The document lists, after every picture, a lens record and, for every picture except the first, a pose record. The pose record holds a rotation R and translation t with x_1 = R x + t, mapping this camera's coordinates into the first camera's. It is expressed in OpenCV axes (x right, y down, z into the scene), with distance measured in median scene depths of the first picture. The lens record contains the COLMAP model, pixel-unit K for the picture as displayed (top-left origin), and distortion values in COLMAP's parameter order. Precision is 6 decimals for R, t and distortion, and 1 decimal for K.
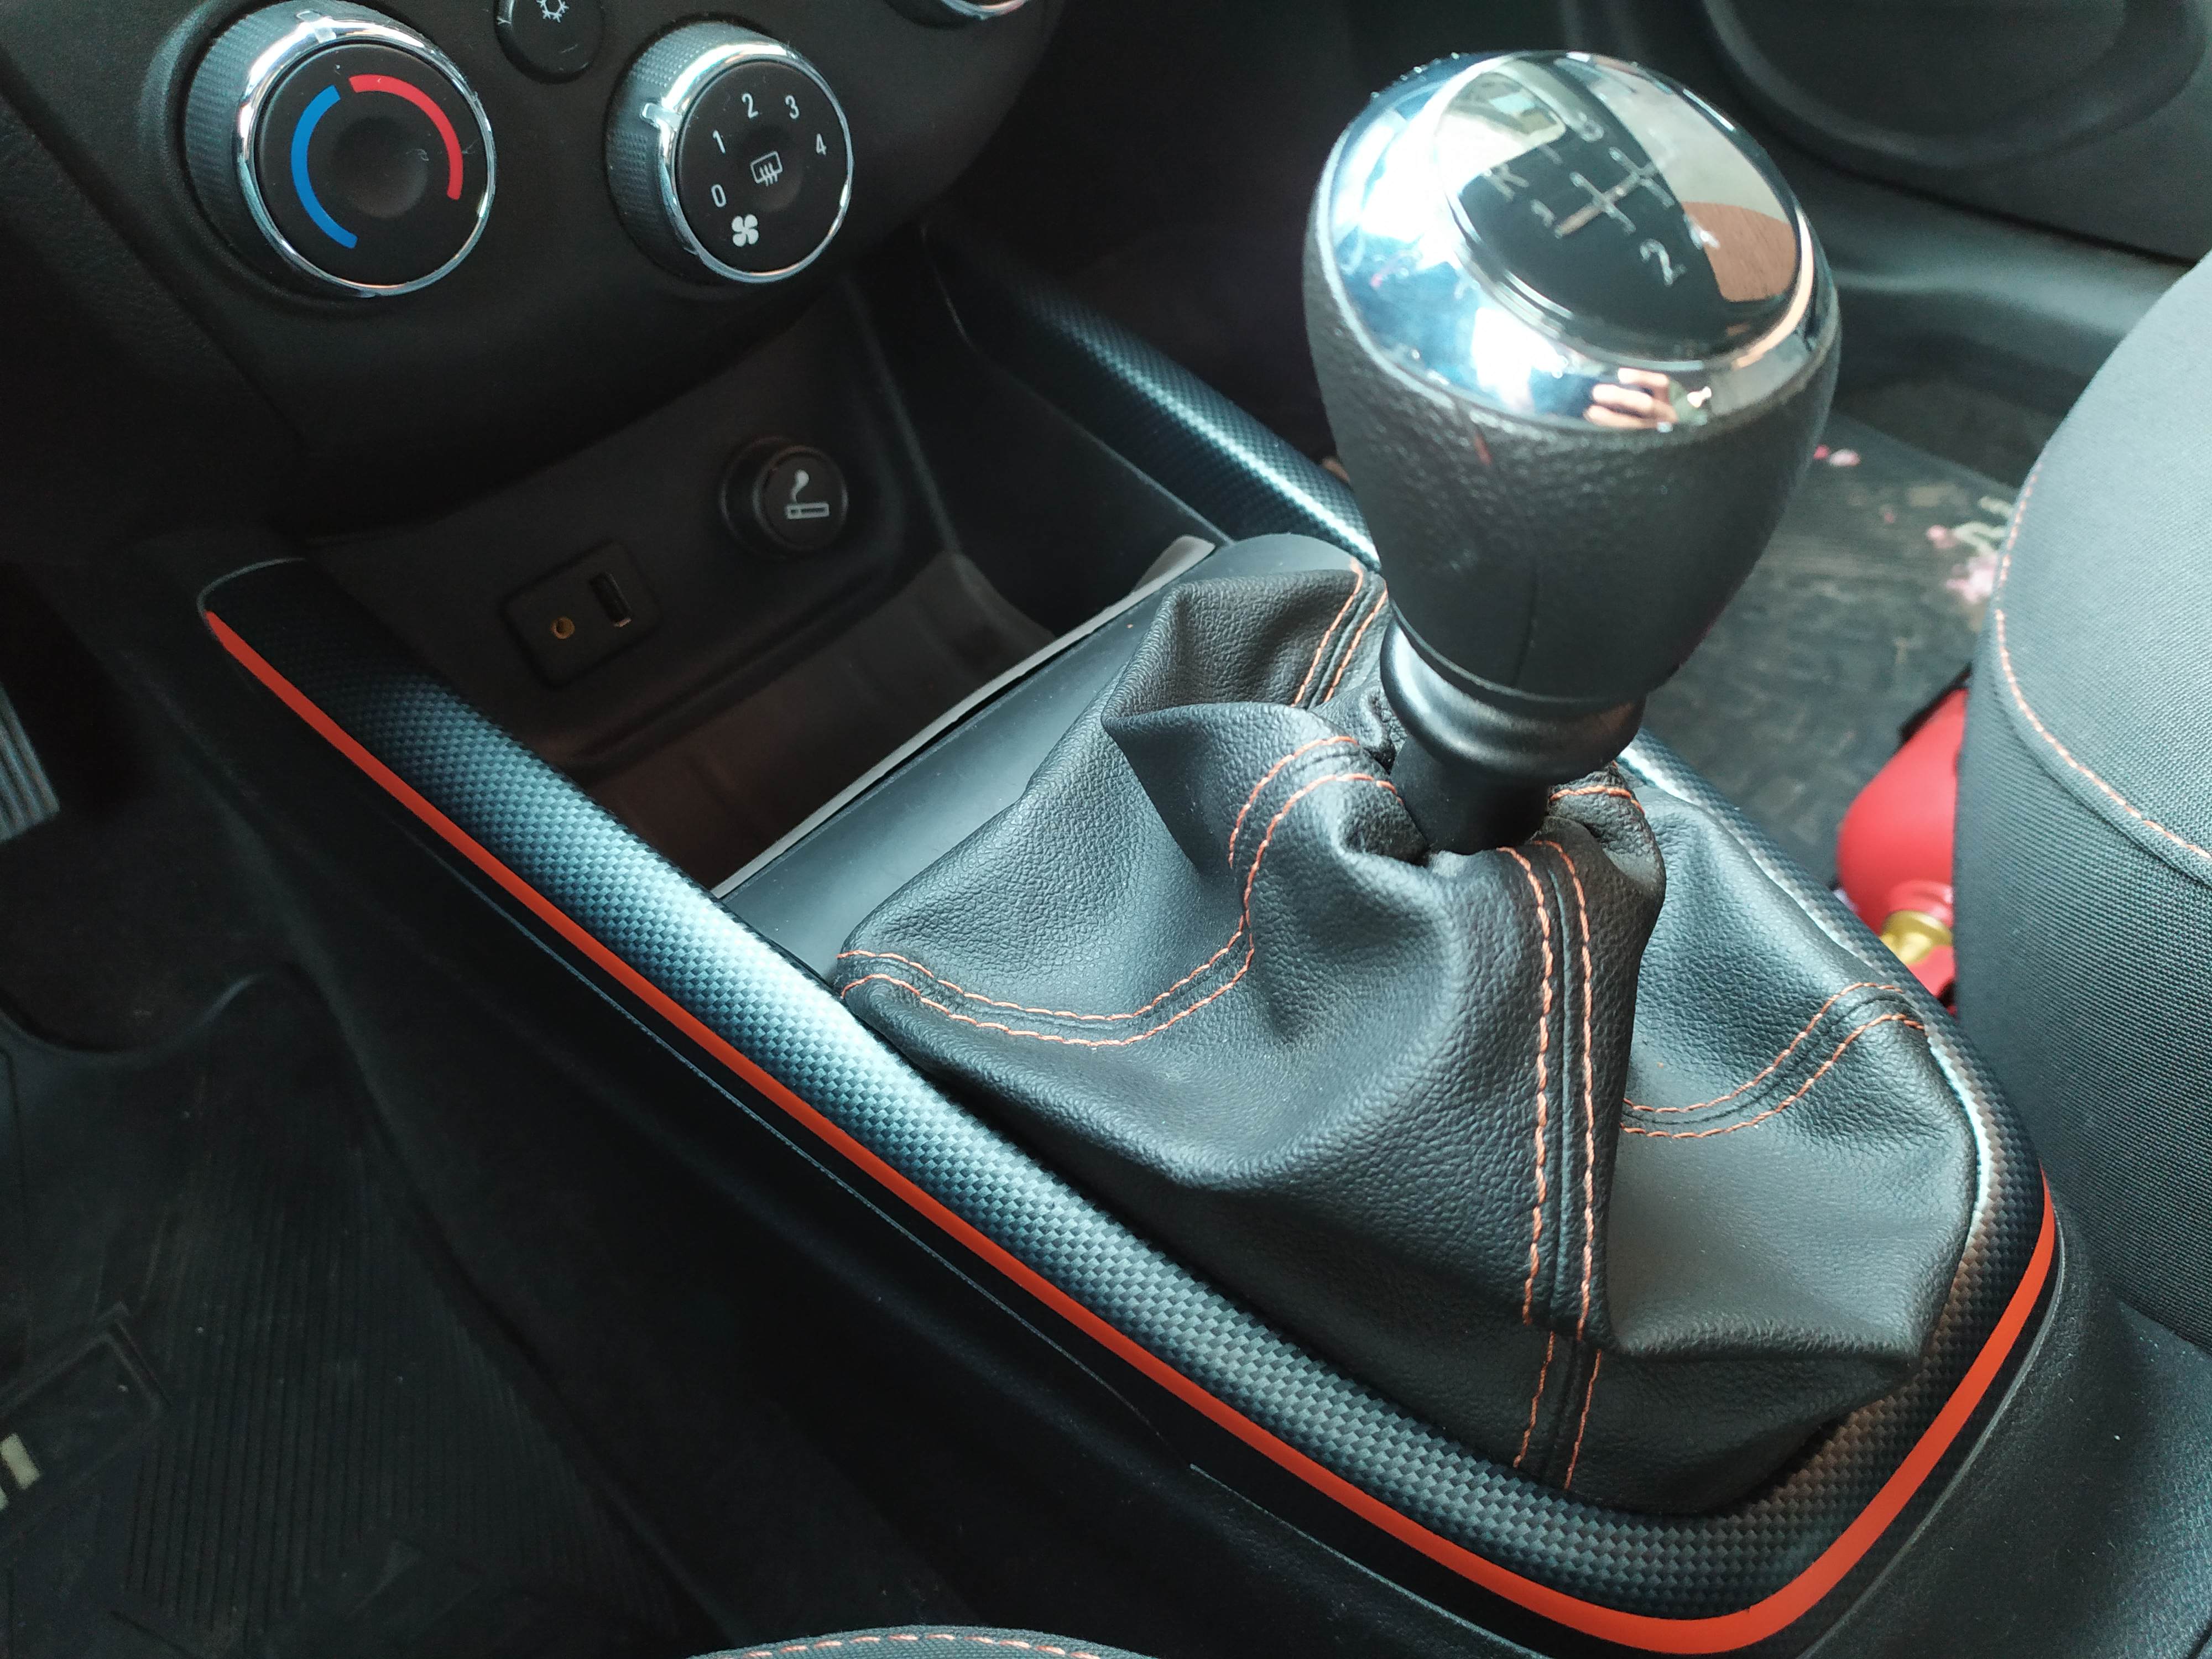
lens RADIAL K [[1657.6, 0, 1110.6], [0, 1657.6, 813.9], [0, 0, 1]] dist [0.026531, 0.001727]
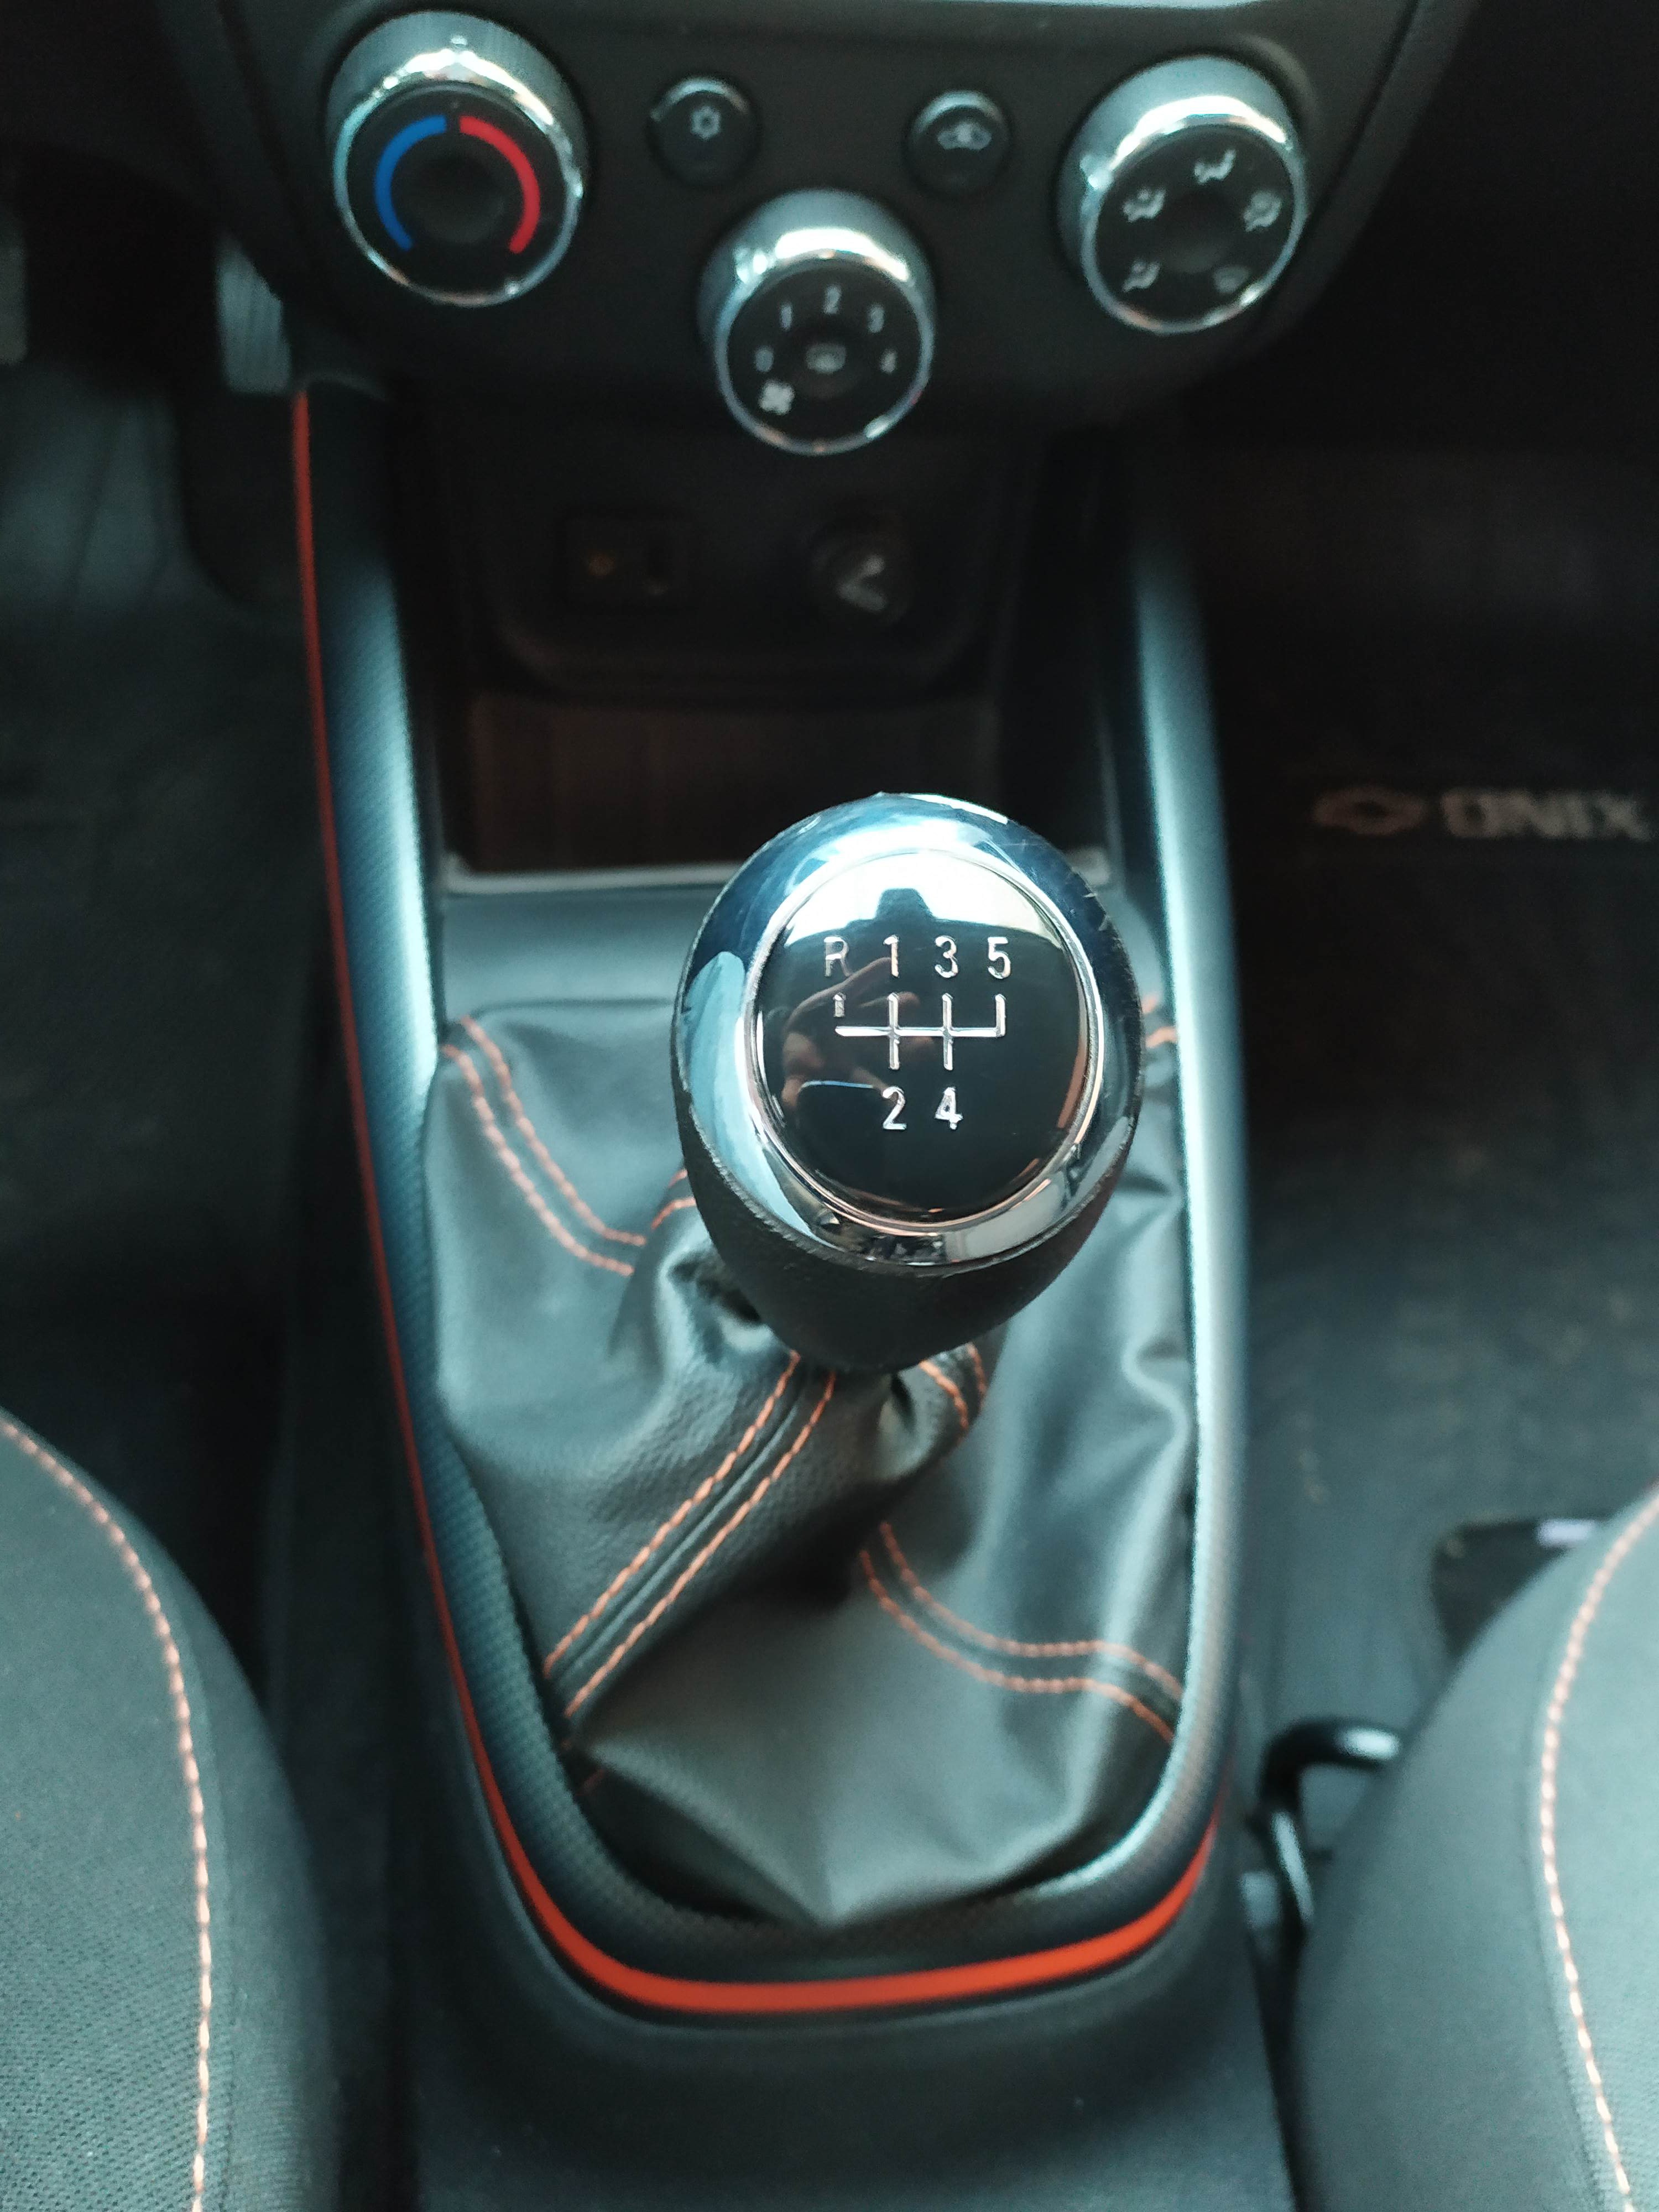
lens RADIAL K [[1721.5, 0, 849.6], [0, 1721.5, 1097.3], [0, 0, 1]] dist [0.007165, -0.002260]
pose [[0.766646, 0.621940, -0.159515, 0.258895], [-0.576654, 0.776203, 0.254910, -0.325021], [0.282355, -0.103441, 0.953717, -0.038647]]
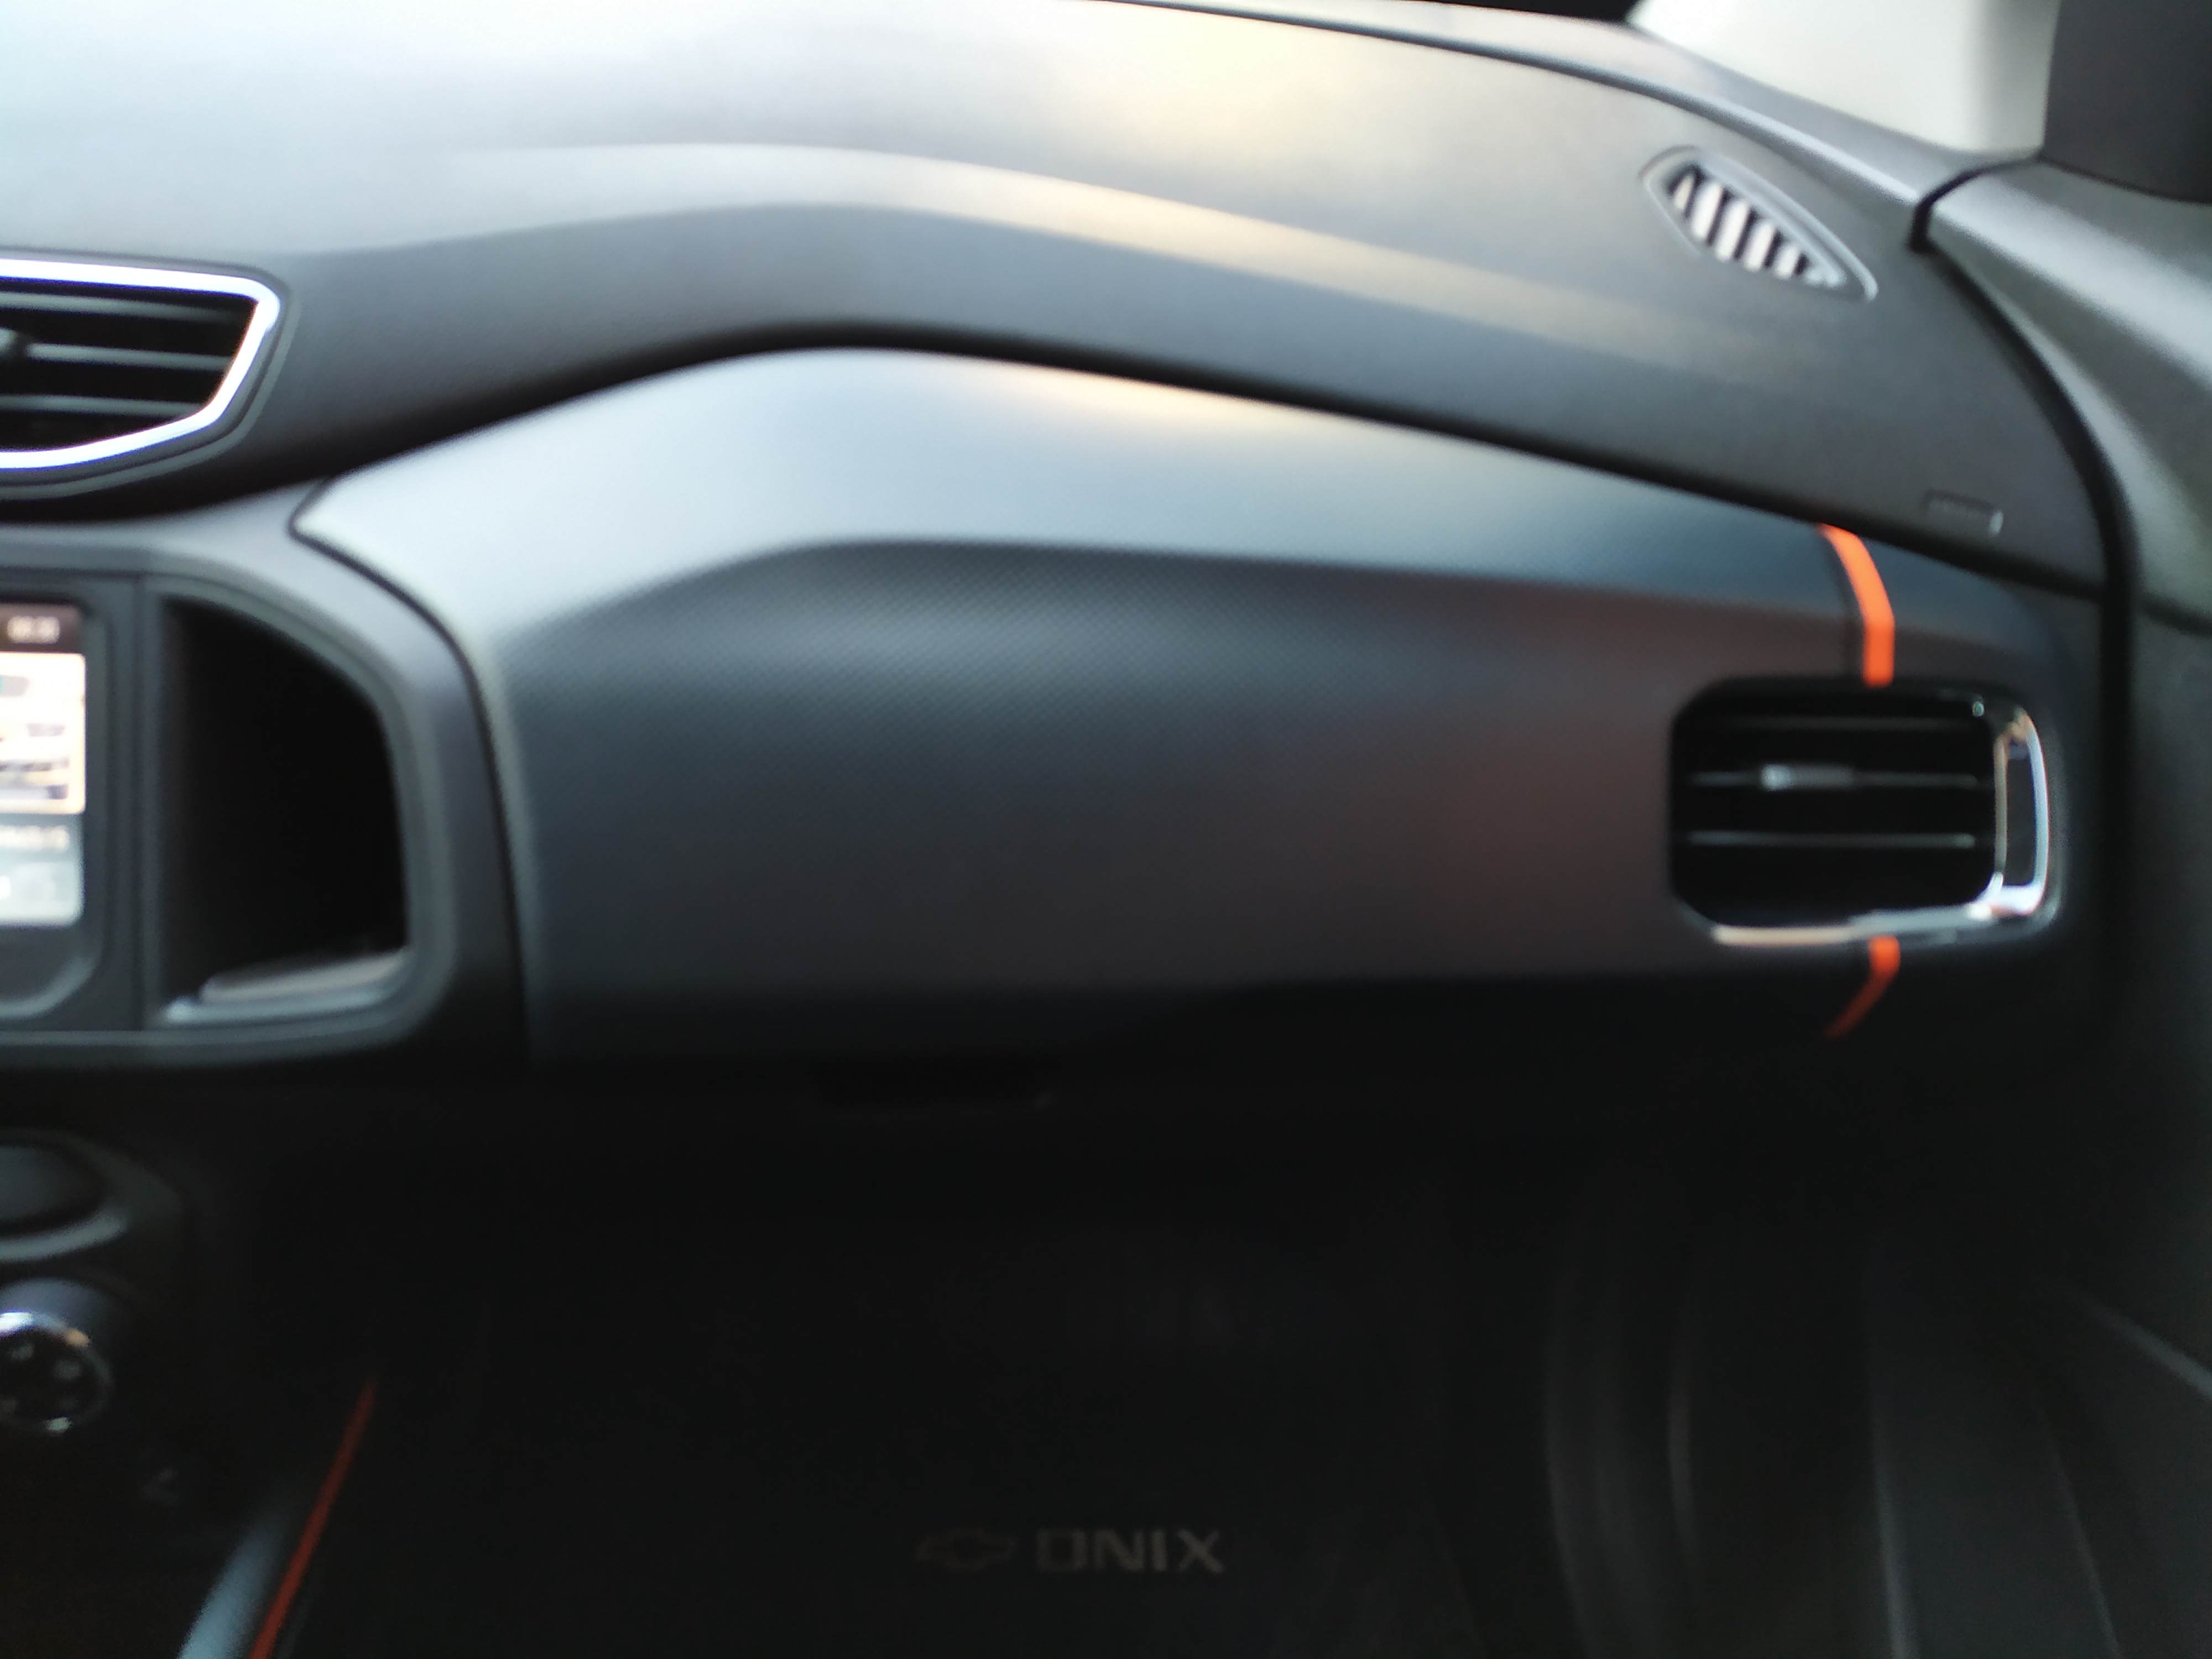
lens RADIAL K [[1561.2, 0, 1106.0], [0, 1561.2, 829.5], [0, 0, 1]] dist [0.043915, 0.000428]
pose [[0.747565, 0.462071, -0.477113, 1.208748], [-0.569871, 0.815203, -0.103400, -1.465010], [0.341165, 0.349191, 0.872738, -0.114898]]
